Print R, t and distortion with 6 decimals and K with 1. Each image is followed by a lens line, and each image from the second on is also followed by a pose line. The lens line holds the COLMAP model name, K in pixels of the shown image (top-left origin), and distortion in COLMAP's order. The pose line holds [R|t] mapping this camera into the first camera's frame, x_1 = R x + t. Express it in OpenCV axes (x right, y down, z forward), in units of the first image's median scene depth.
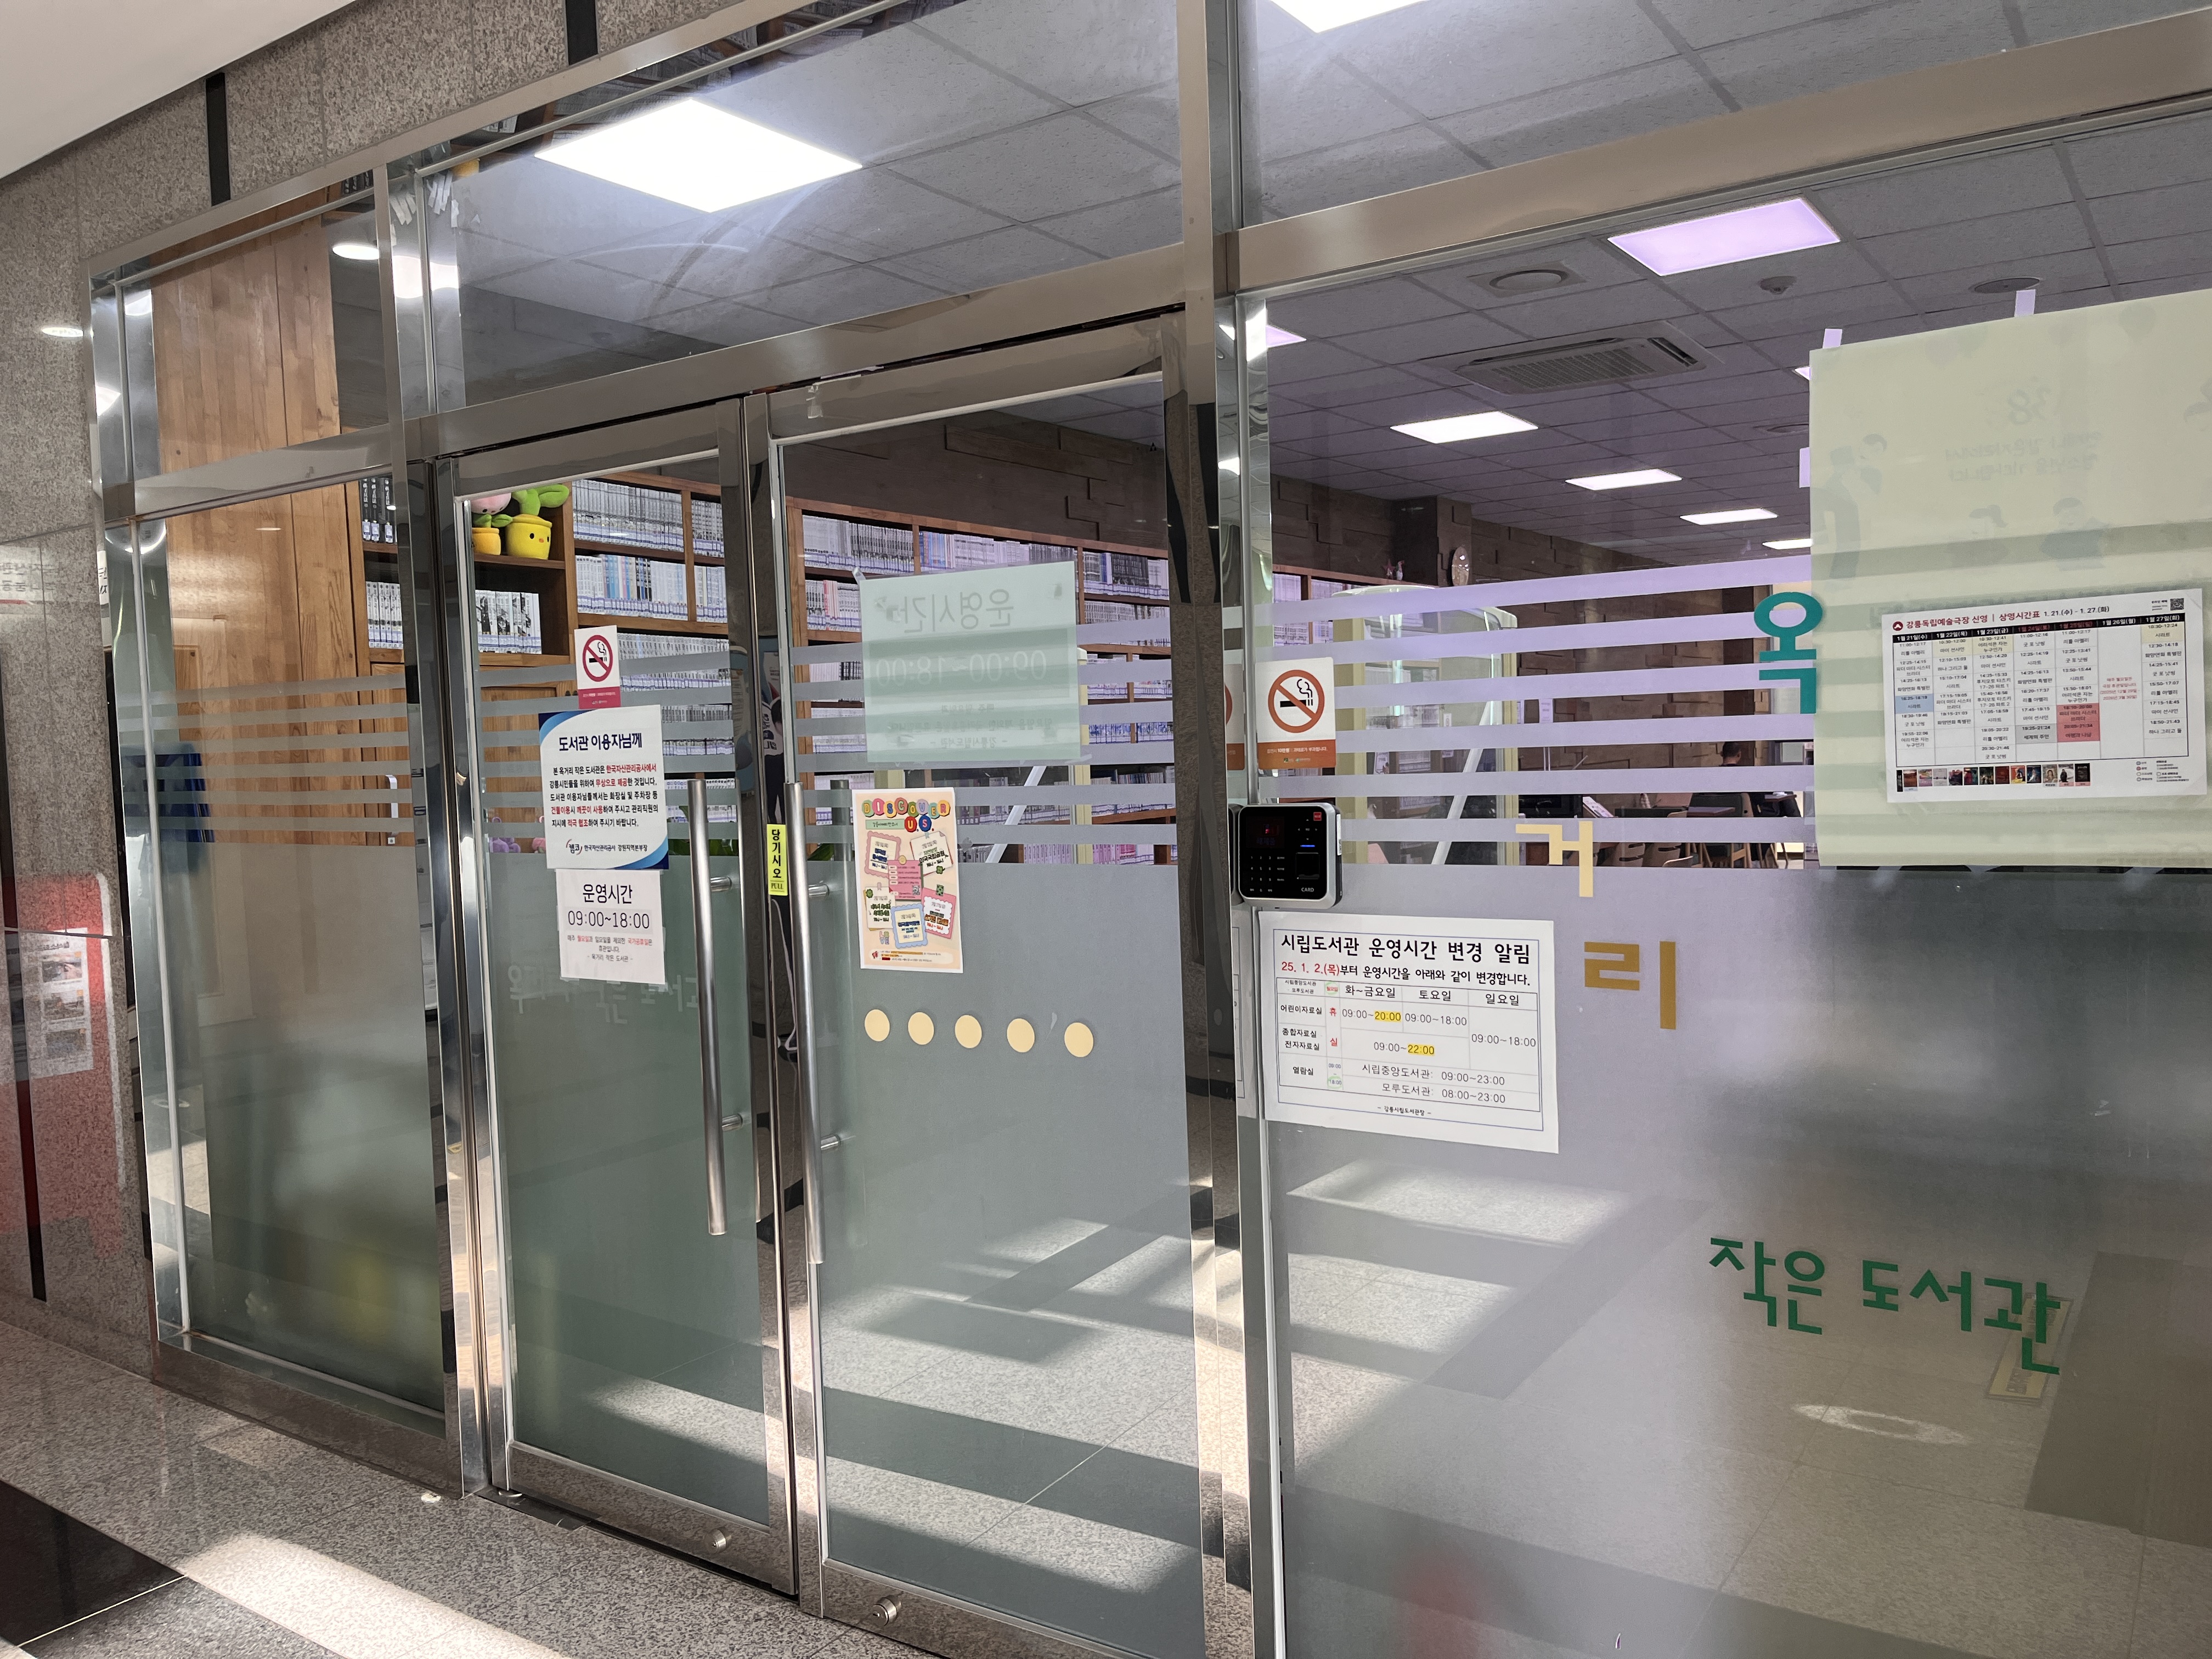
lens RADIAL K [[1685.0, 0, 1109.9], [0, 1685.0, 835.5], [0, 0, 1]] dist [0.046217, -0.001443]
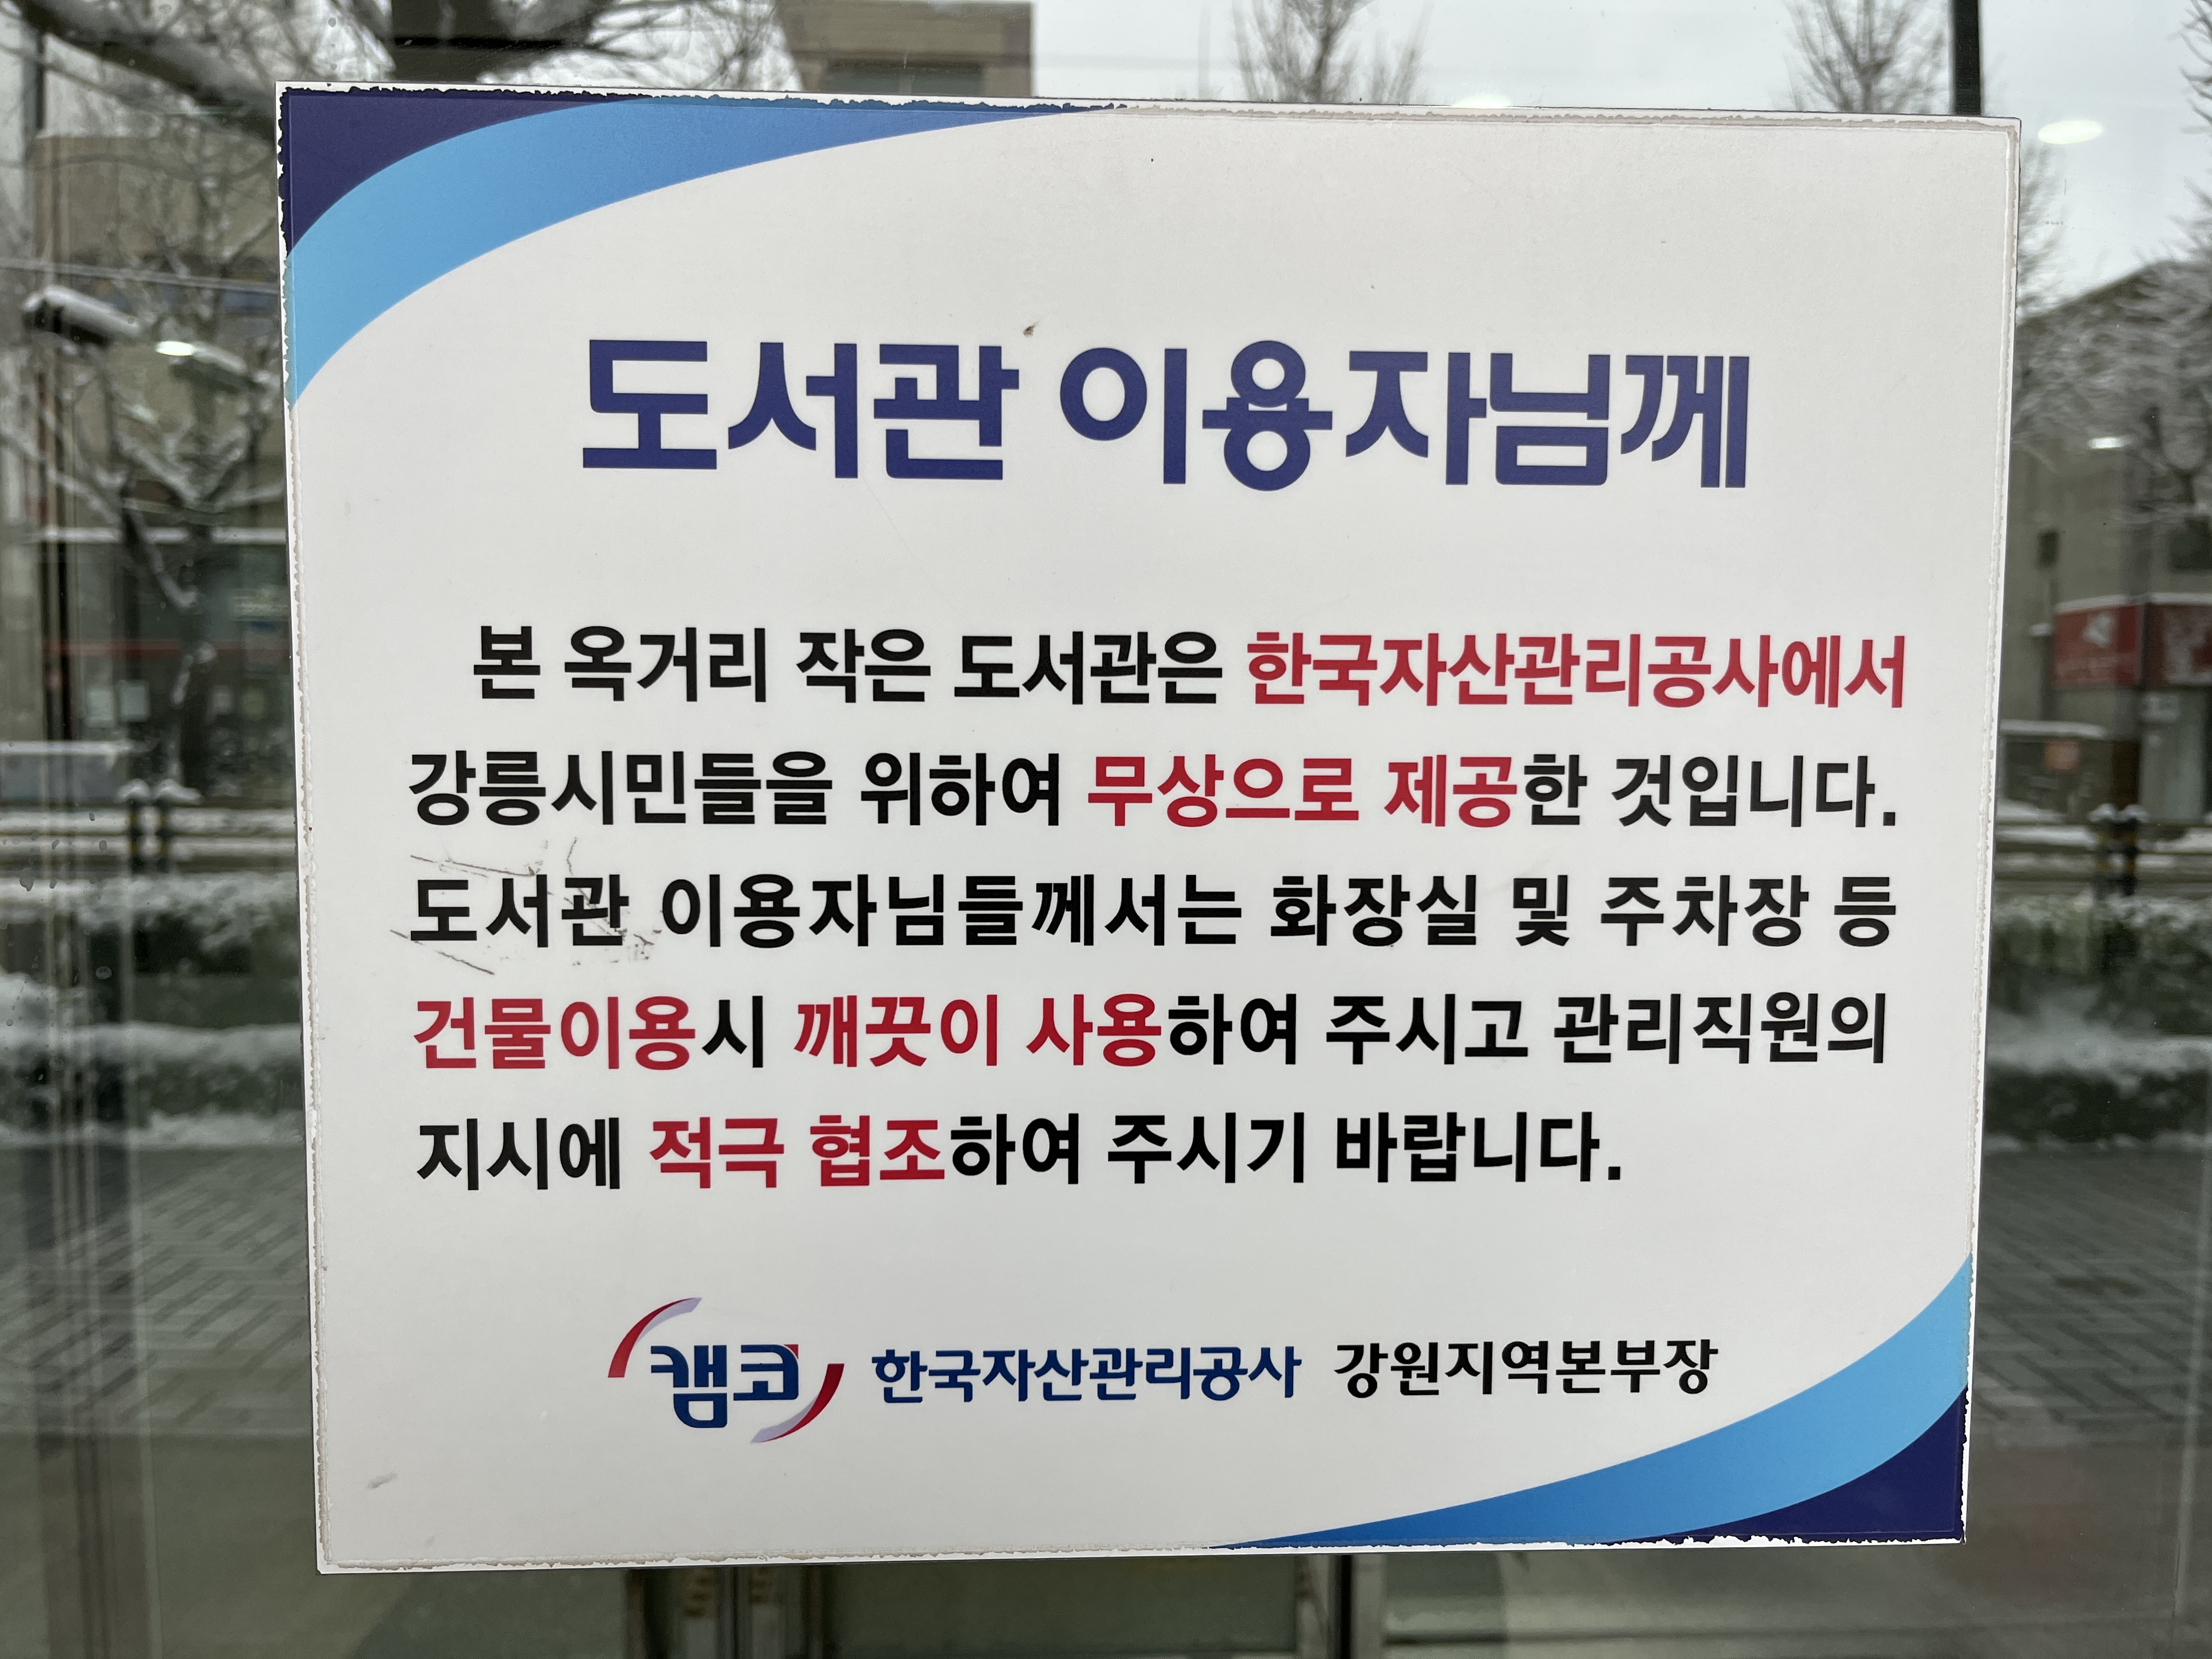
lens RADIAL K [[1685.0, 0, 1106.2], [0, 1685.0, 825.7], [0, 0, 1]] dist [0.046217, -0.001443]
pose [[0.795603, 0.010678, 0.605724, -0.371617], [-0.005079, 0.999927, -0.010955, -0.027626], [-0.605797, 0.005639, 0.795599, 0.919794]]
